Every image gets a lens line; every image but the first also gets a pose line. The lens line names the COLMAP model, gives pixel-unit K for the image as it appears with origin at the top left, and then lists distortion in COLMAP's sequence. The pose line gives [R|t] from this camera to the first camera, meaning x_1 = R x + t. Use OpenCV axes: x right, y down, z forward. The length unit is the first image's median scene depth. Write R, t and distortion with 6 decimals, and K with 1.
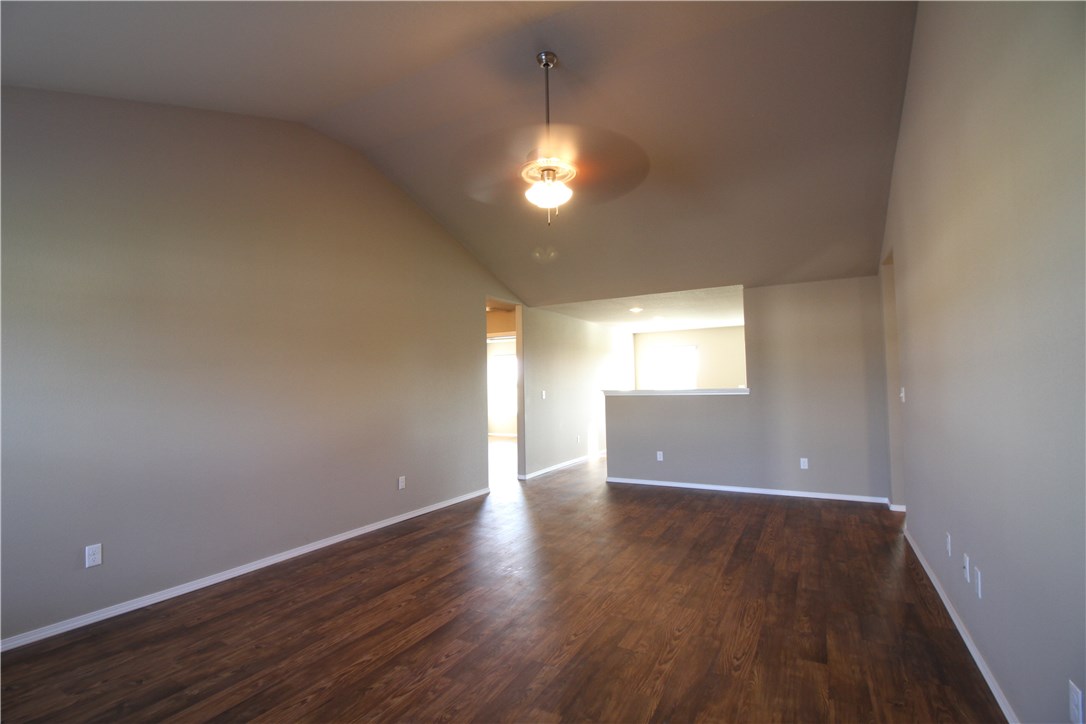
lens RADIAL K [[502.4, 0, 535.1], [0, 502.4, 363.0], [0, 0, 1]] dist [-0.000701, -0.011617]
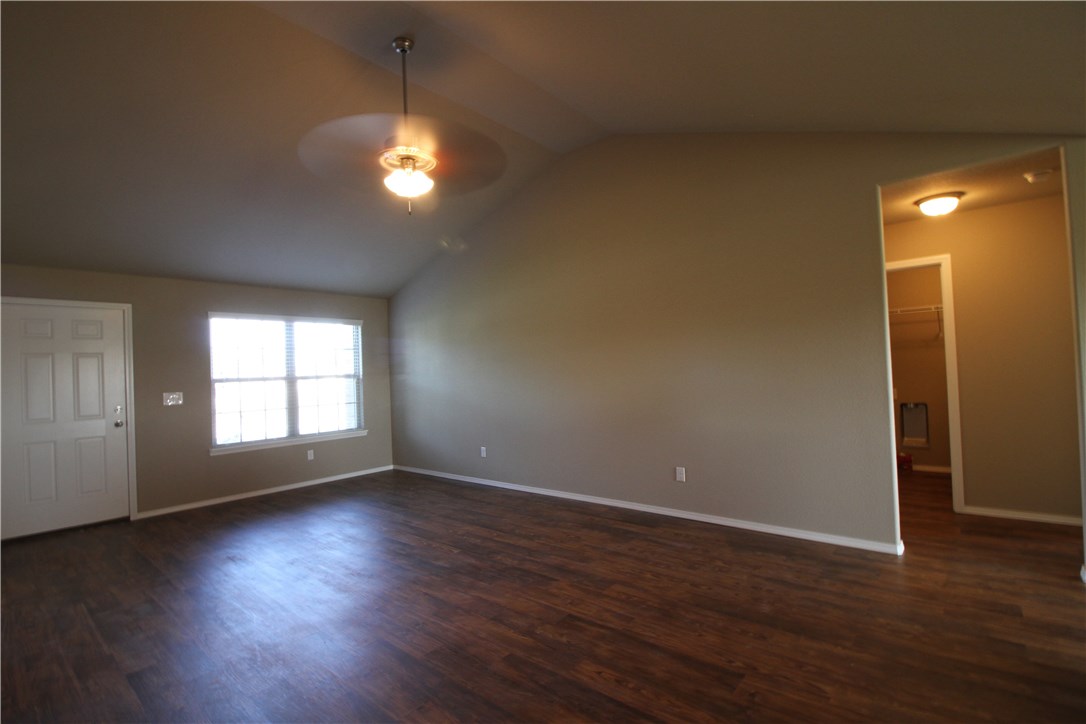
lens RADIAL K [[497.6, 0, 543.0], [0, 497.6, 362.0], [0, 0, 1]] dist [-0.035663, -0.000200]
pose [[-0.181227, 0.004525, -0.983431, 0.936034], [0.084201, 0.996389, -0.010932, 0.048102], [0.979830, -0.084787, -0.180953, 1.401131]]
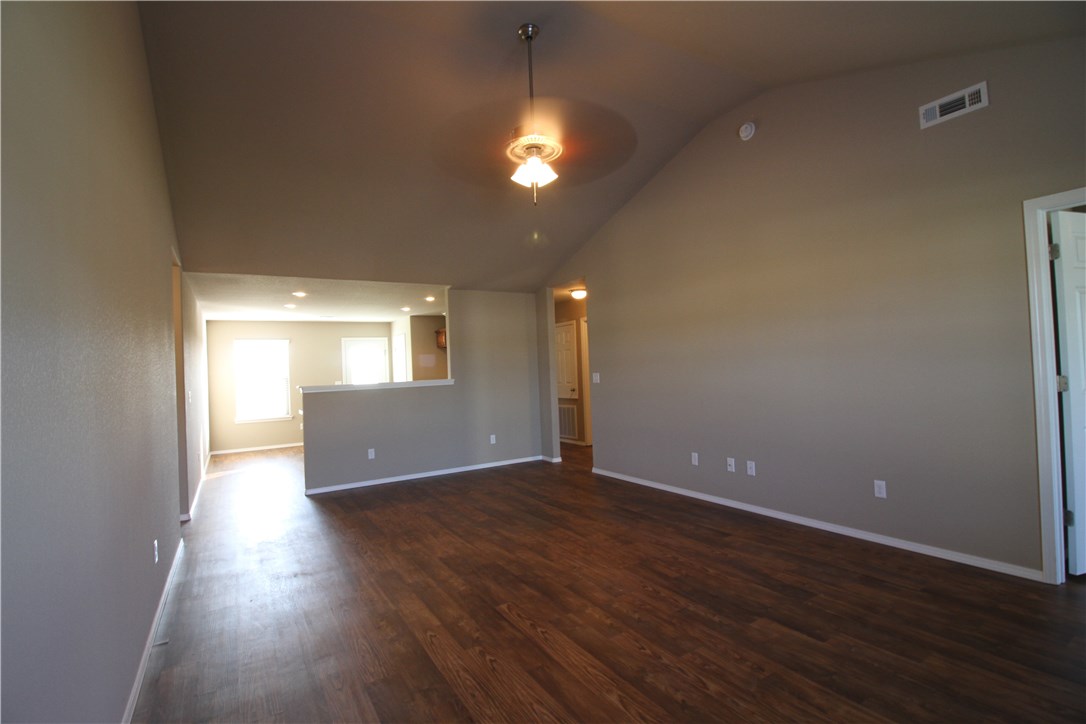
lens RADIAL K [[502.4, 0, 535.1], [0, 502.4, 363.0], [0, 0, 1]] dist [-0.000701, -0.011617]
pose [[0.493979, 0.009526, 0.869422, -0.810873], [-0.006241, 0.999953, -0.007411, 0.038717], [-0.869451, -0.001765, 0.494015, 0.519608]]
